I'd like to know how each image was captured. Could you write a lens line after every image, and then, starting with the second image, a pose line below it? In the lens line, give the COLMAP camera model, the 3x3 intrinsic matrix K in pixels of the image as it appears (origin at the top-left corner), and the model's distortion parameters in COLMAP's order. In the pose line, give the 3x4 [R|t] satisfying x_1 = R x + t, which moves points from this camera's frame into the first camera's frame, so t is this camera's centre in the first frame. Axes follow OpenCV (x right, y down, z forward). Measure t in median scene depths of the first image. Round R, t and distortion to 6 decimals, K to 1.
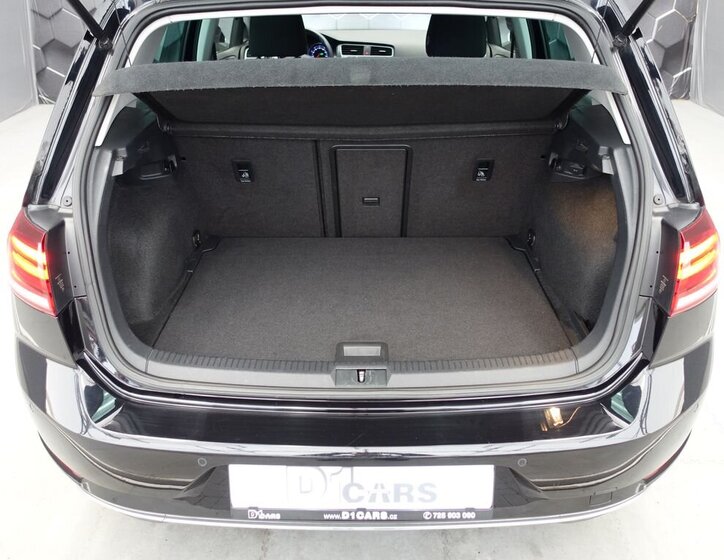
lens RADIAL K [[570.8, 0, 362.0], [0, 570.8, 280.0], [0, 0, 1]] dist [-0.005113, -0.002591]
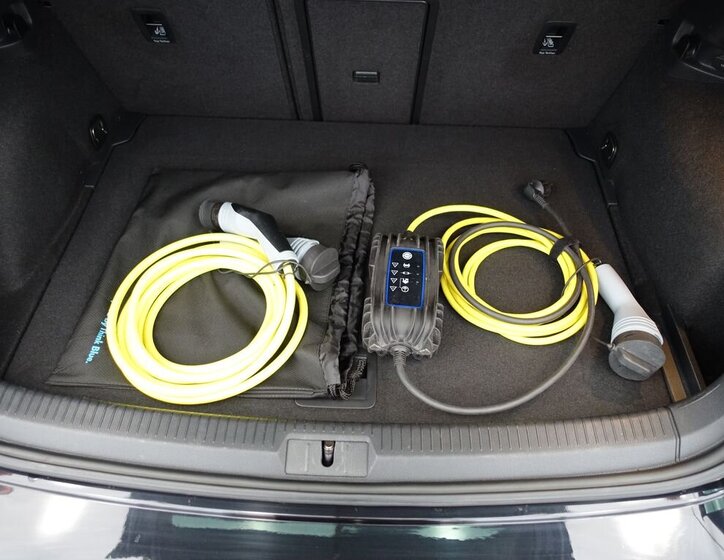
lens RADIAL K [[570.8, 0, 362.0], [0, 570.8, 280.0], [0, 0, 1]] dist [-0.005113, -0.002591]
pose [[0.999381, 0.035078, -0.002576, 0.021603], [-0.031794, 0.932290, 0.360311, -0.162383], [0.015040, -0.360007, 0.932829, 0.342534]]
